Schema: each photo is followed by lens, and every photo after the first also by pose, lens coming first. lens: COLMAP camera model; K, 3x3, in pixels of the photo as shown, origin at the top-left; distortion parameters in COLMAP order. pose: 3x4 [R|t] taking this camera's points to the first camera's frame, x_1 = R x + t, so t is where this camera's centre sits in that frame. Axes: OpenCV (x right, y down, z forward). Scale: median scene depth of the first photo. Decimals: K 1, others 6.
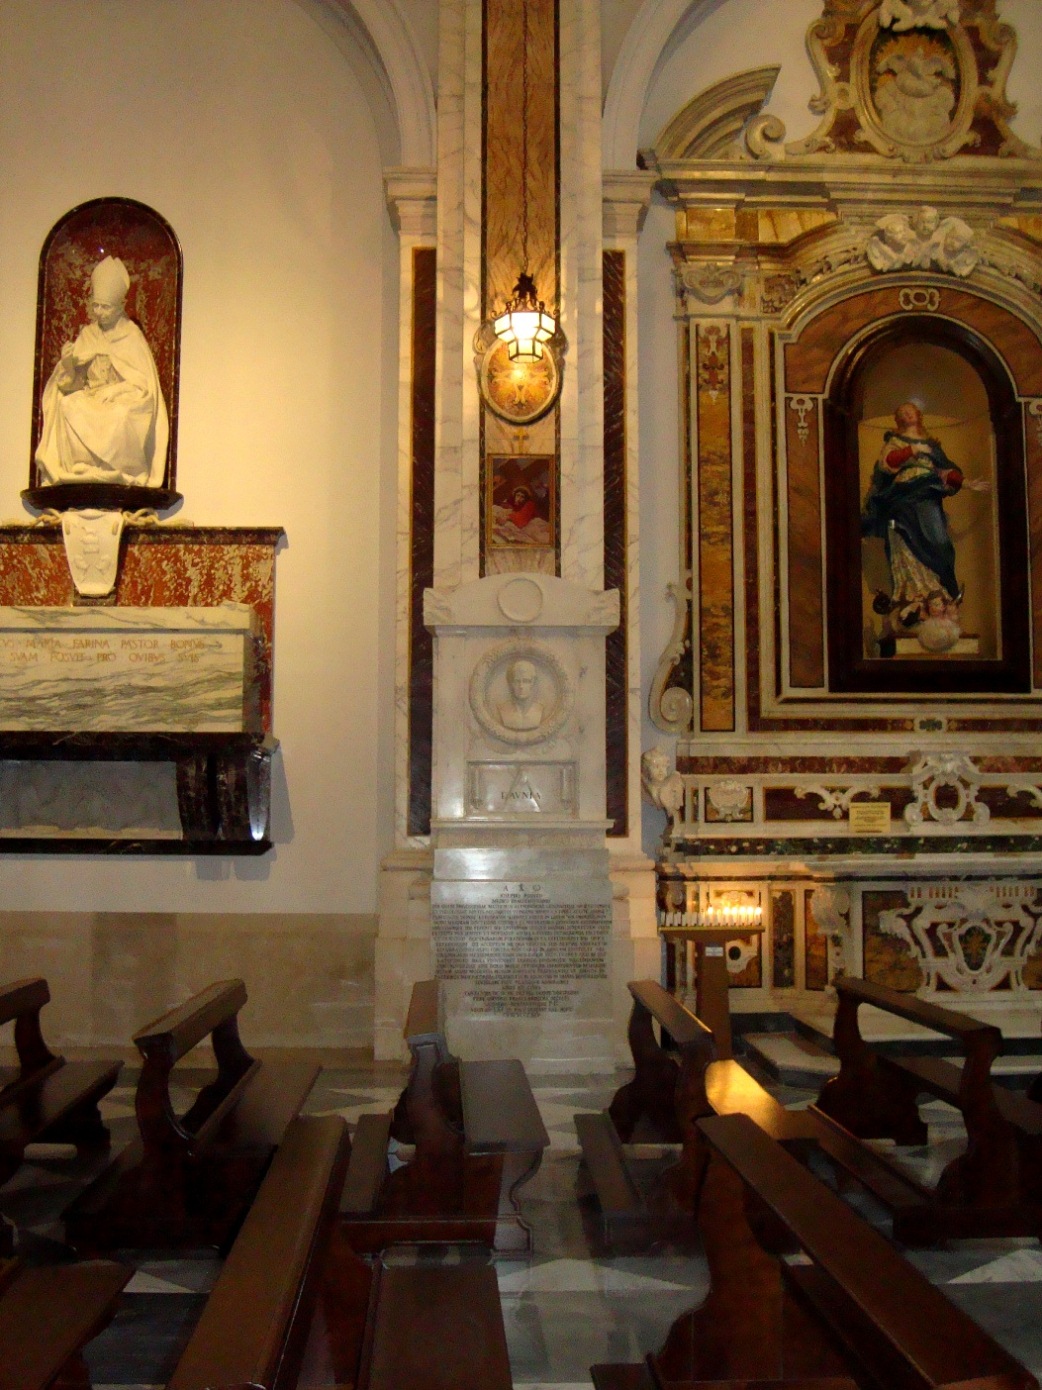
lens RADIAL K [[1555.4, 0, 521.0], [0, 1555.4, 695.0], [0, 0, 1]] dist [-0.134169, 0.139366]
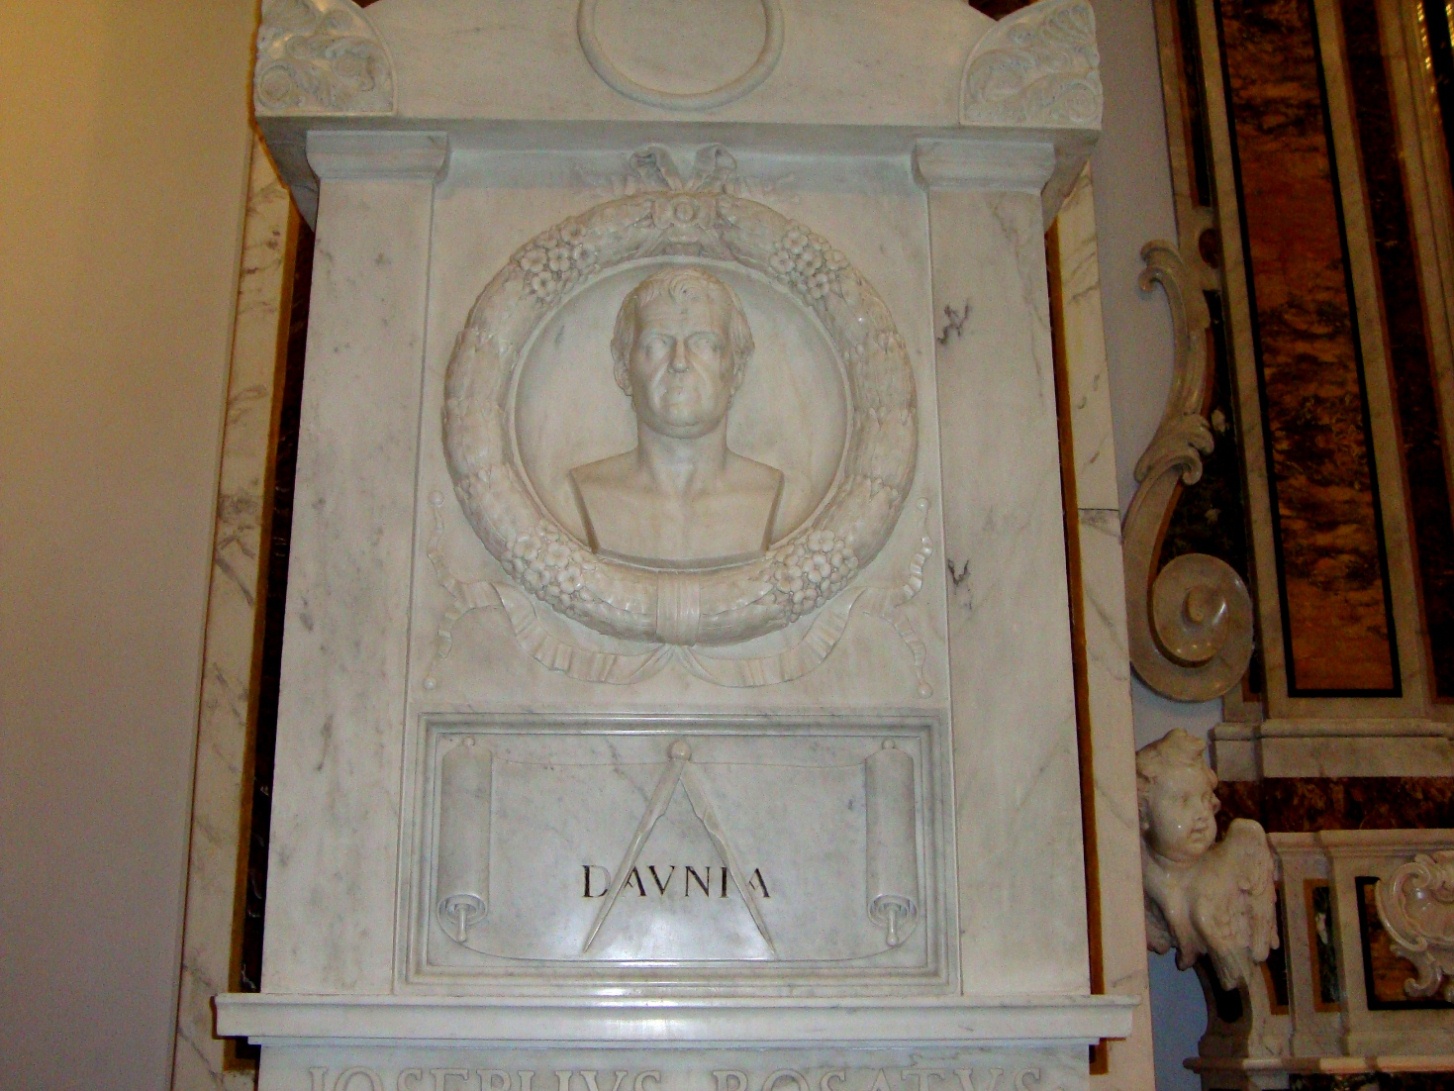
lens RADIAL K [[1627.0, 0, 699.5], [0, 1627.0, 551.1], [0, 0, 1]] dist [-0.134169, 0.139366]
pose [[0.999999, -0.001176, -0.000875, 0.002899], [0.000977, 0.979800, -0.199980, 0.060192], [0.001093, 0.199978, 0.979800, 0.725589]]
